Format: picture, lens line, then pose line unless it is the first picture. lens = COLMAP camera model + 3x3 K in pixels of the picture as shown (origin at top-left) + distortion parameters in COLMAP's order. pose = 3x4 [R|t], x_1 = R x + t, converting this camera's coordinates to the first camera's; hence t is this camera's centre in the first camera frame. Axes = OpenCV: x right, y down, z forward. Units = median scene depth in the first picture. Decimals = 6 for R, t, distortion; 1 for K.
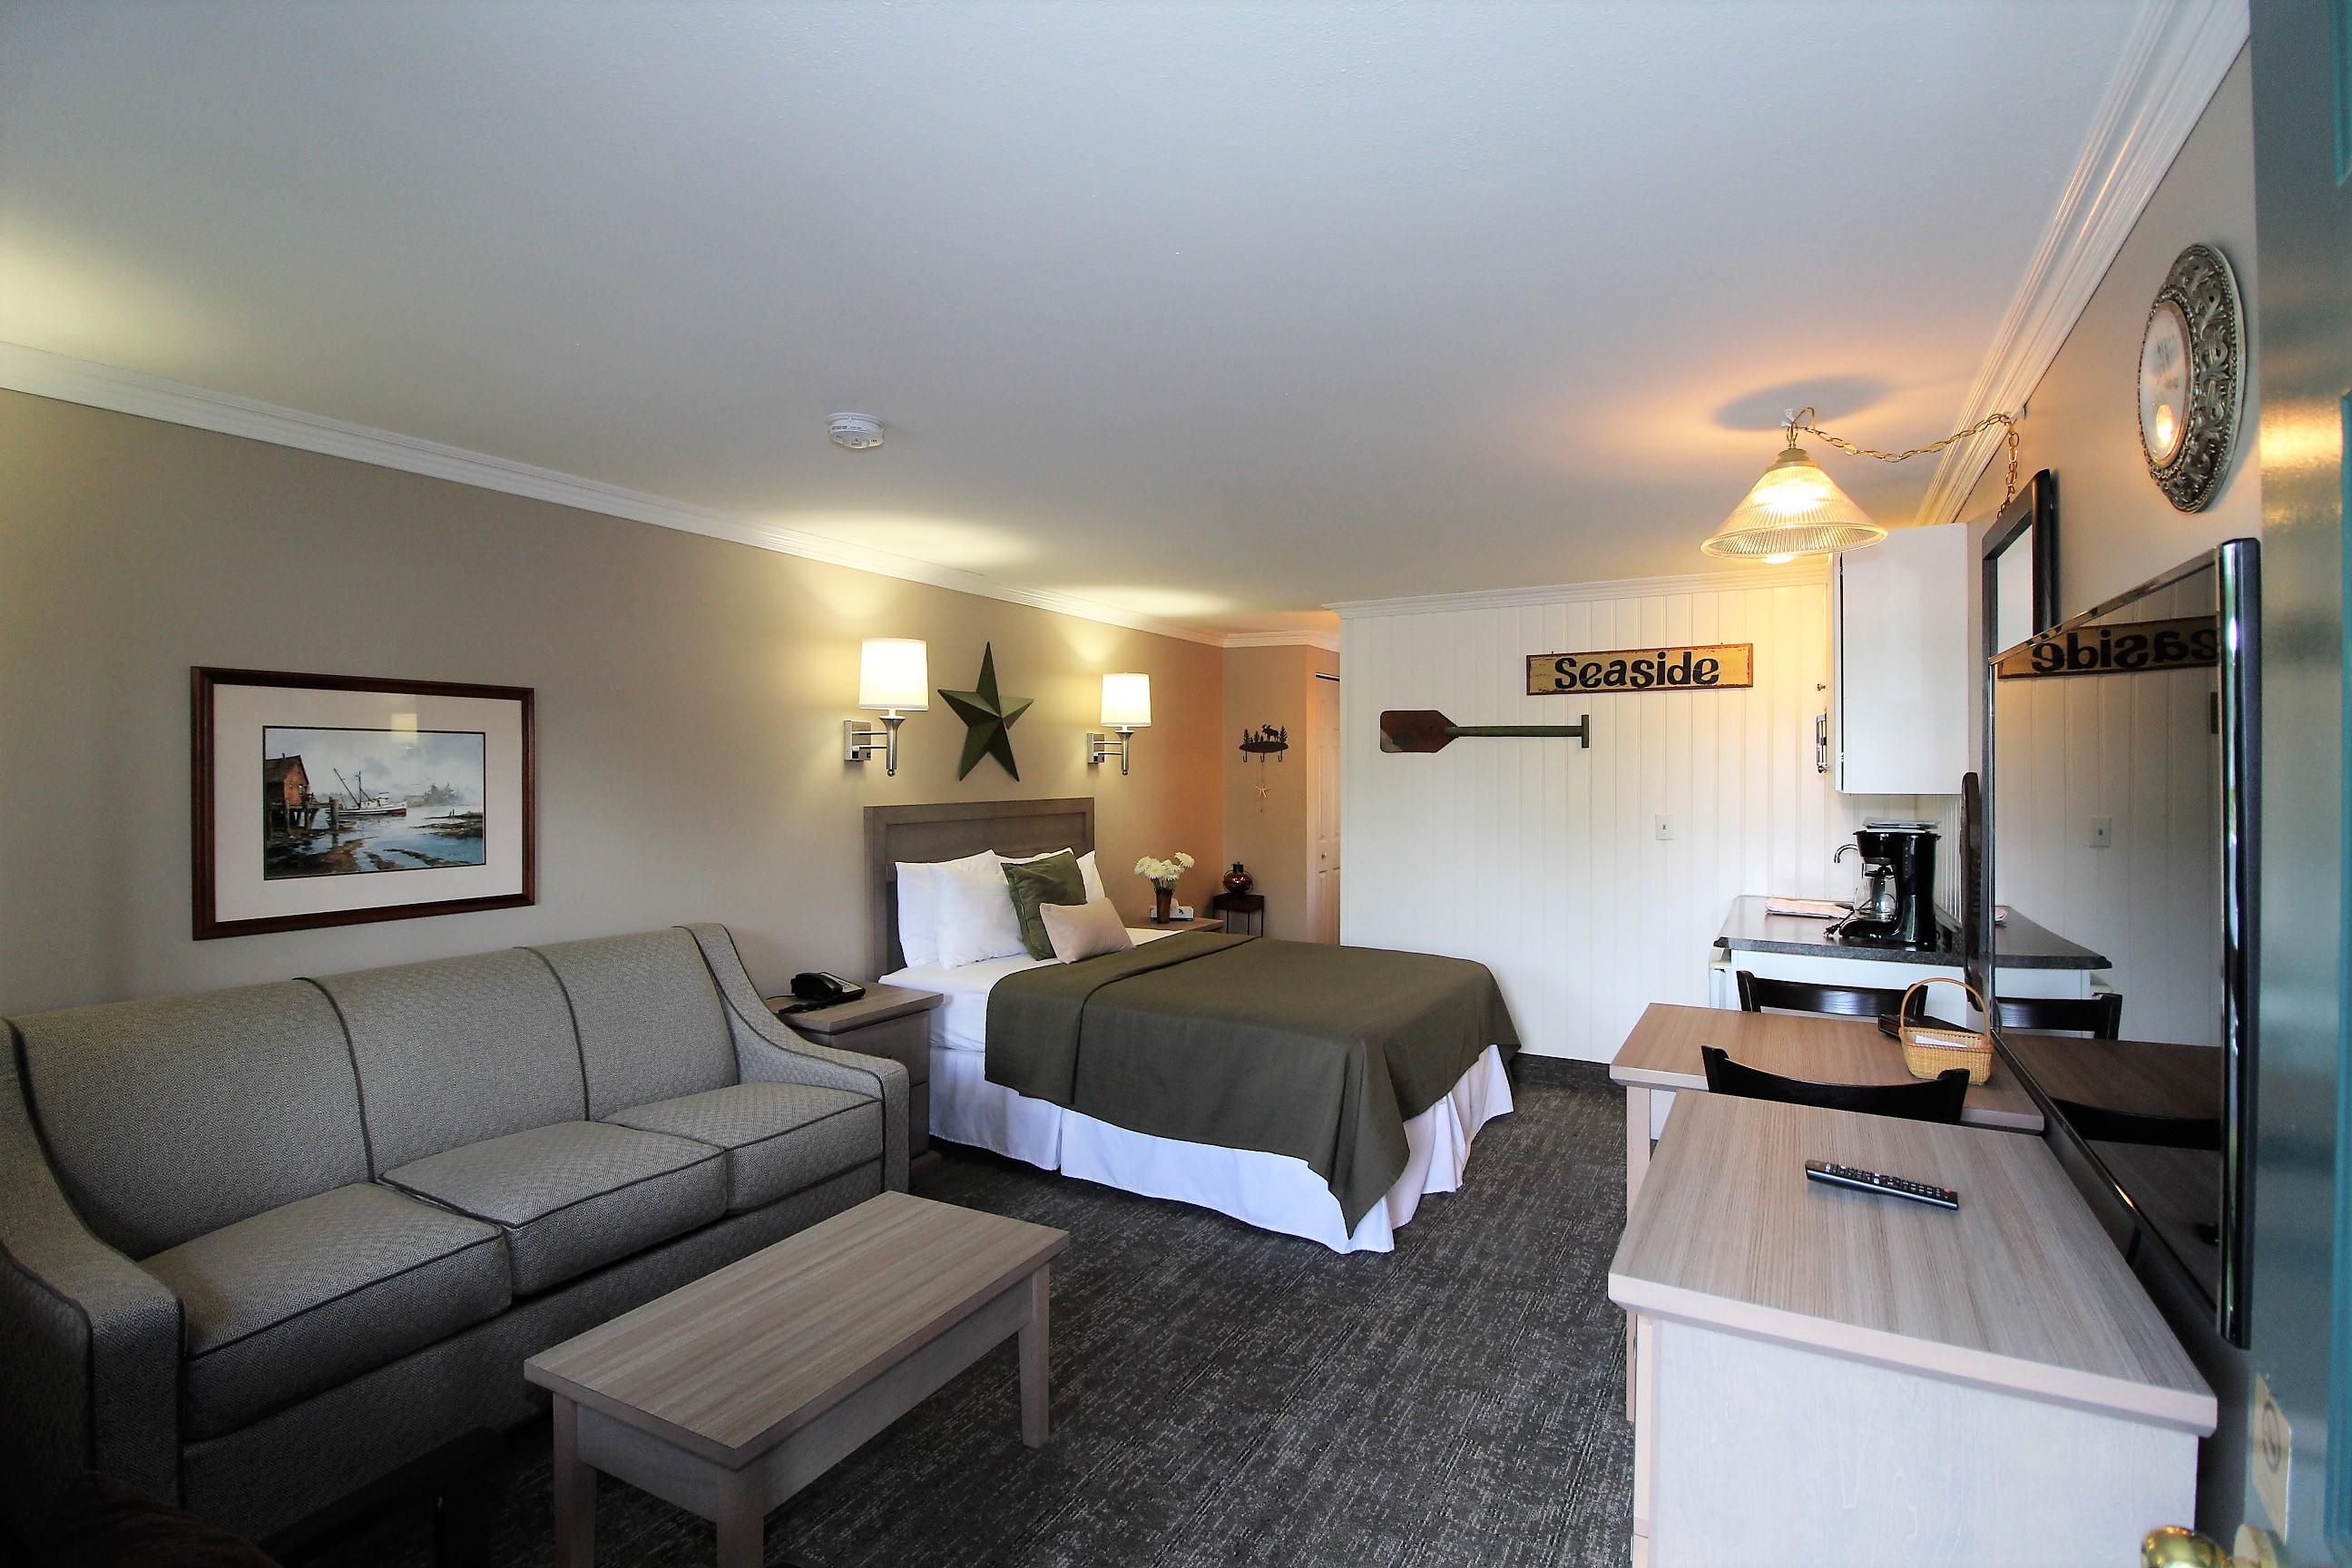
lens RADIAL K [[1087.0, 0, 1199.9], [0, 1087.0, 780.8], [0, 0, 1]] dist [-0.000448, -0.012131]
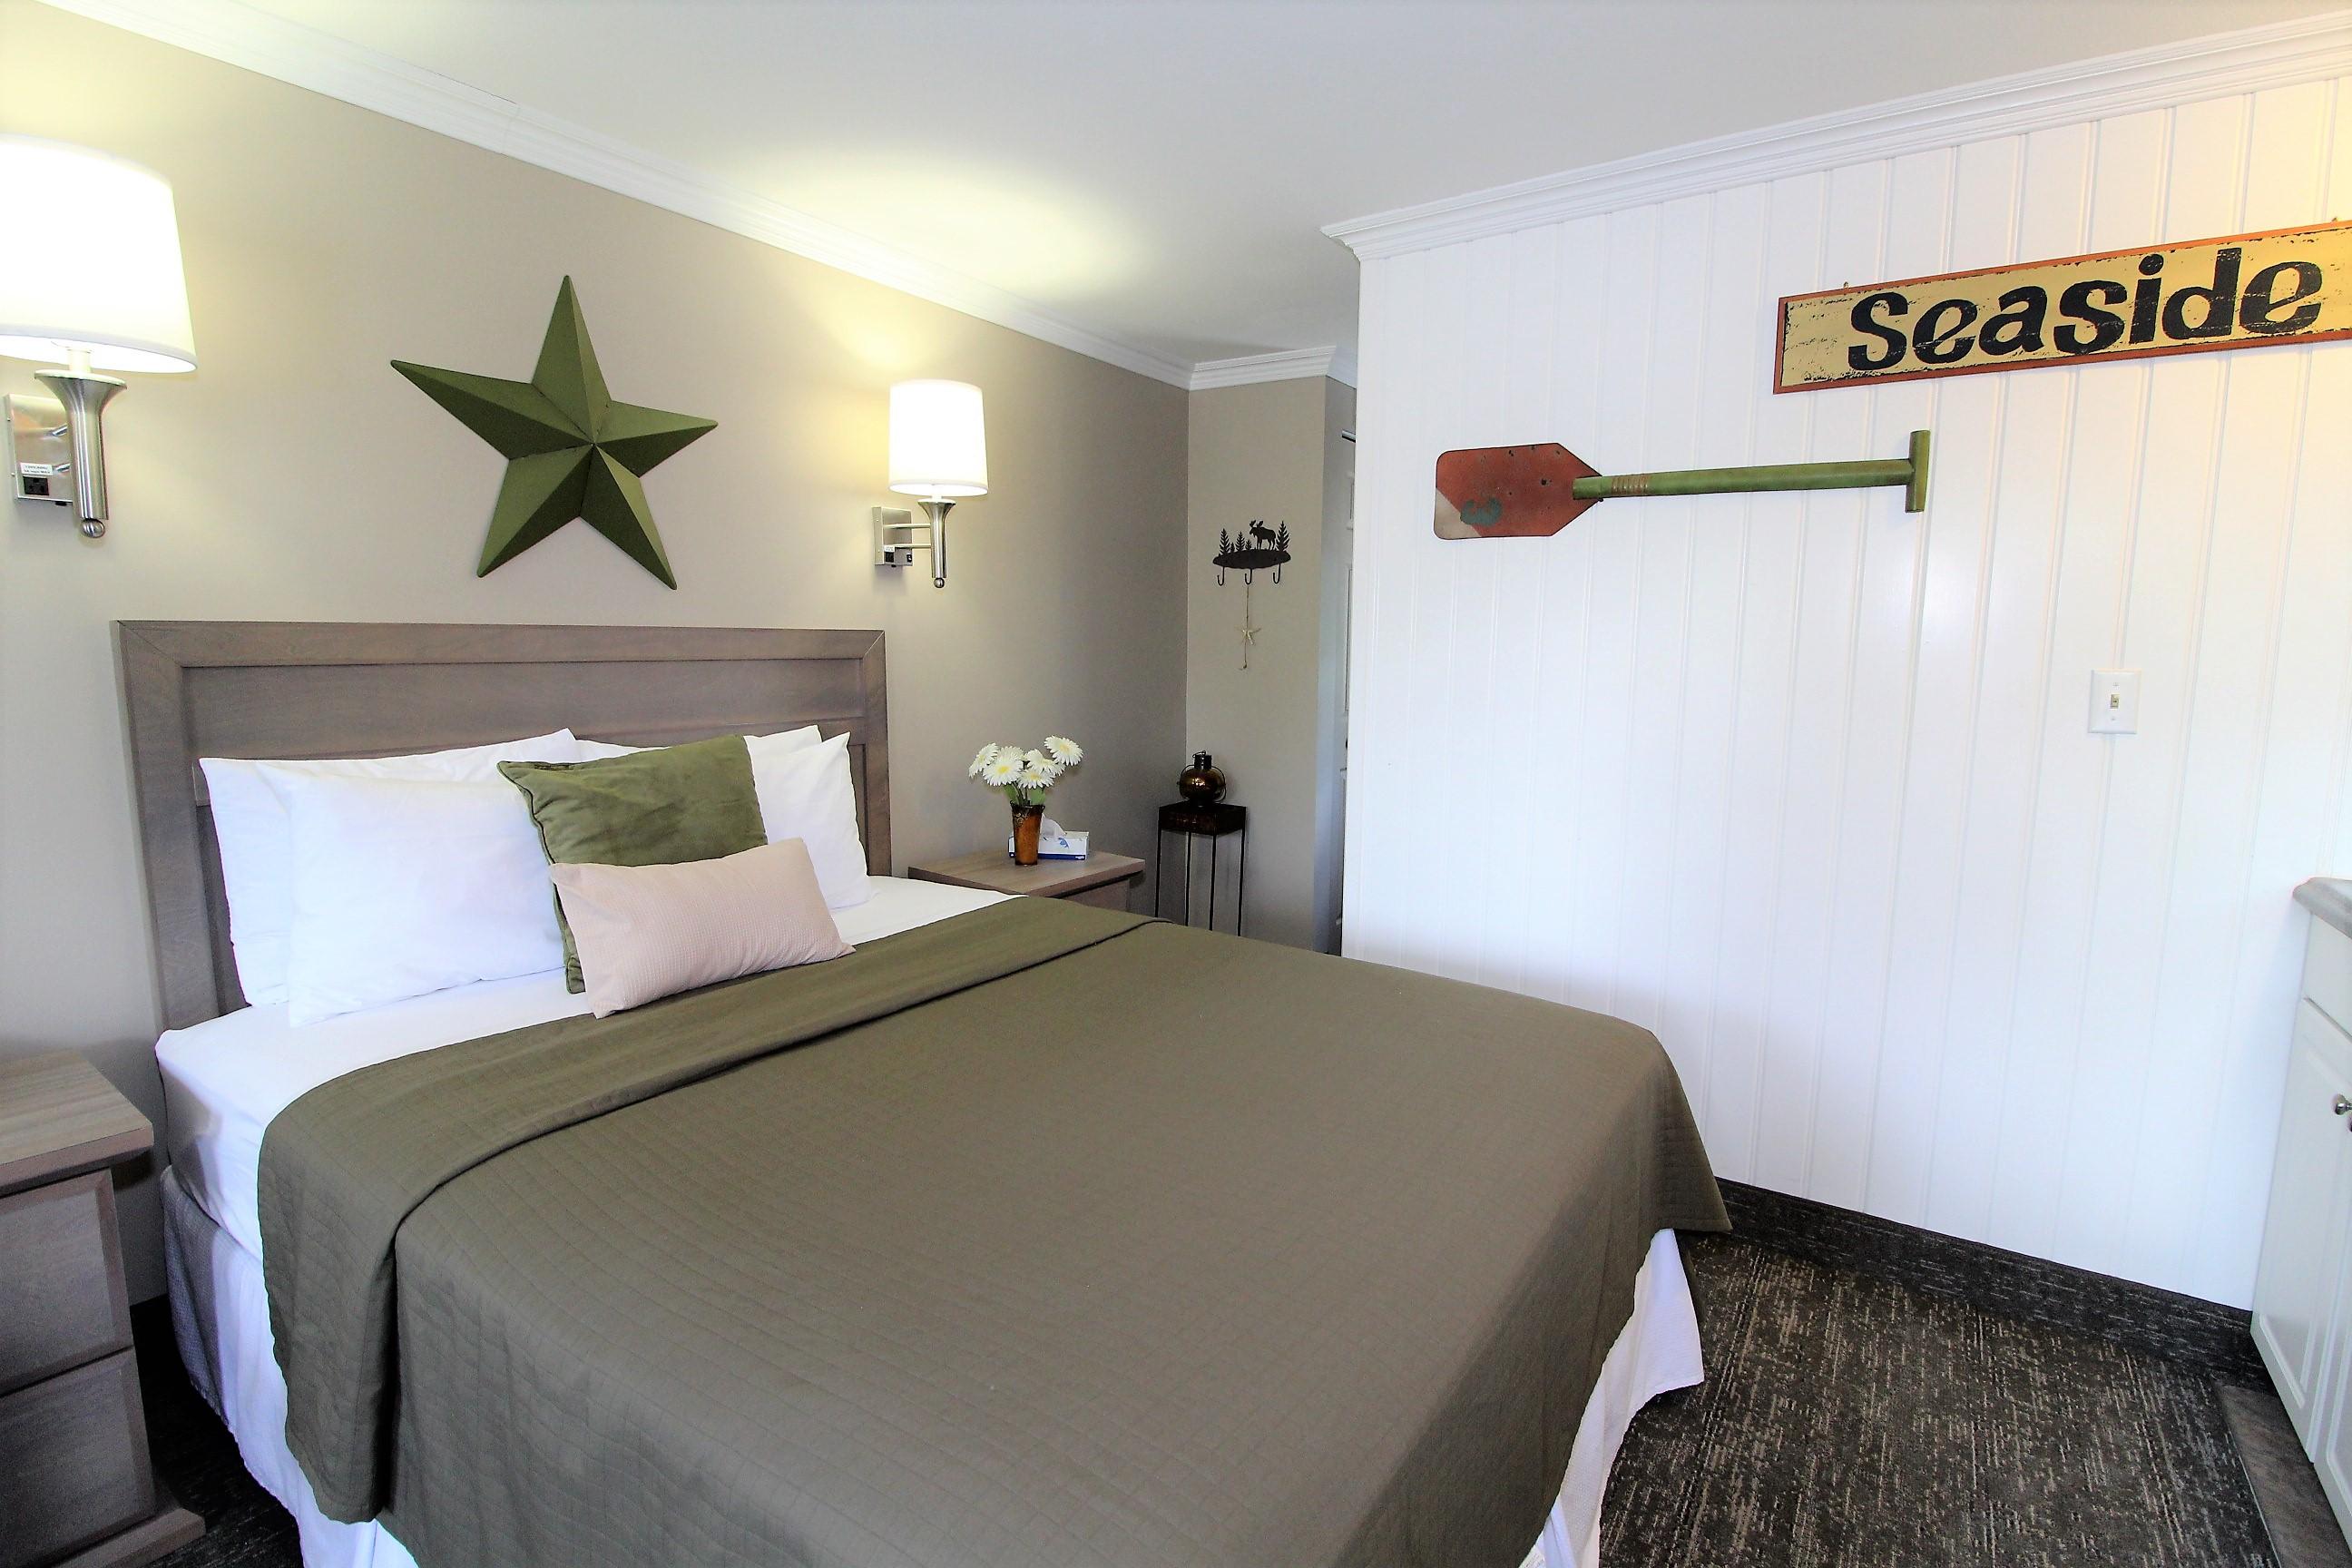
lens RADIAL K [[1087.0, 0, 1199.9], [0, 1087.0, 780.8], [0, 0, 1]] dist [-0.000448, -0.012131]
pose [[0.996445, 0.020670, -0.081676, 0.113800], [-0.010783, 0.992753, 0.119688, 0.026056], [0.083558, -0.118382, 0.989446, 0.545772]]
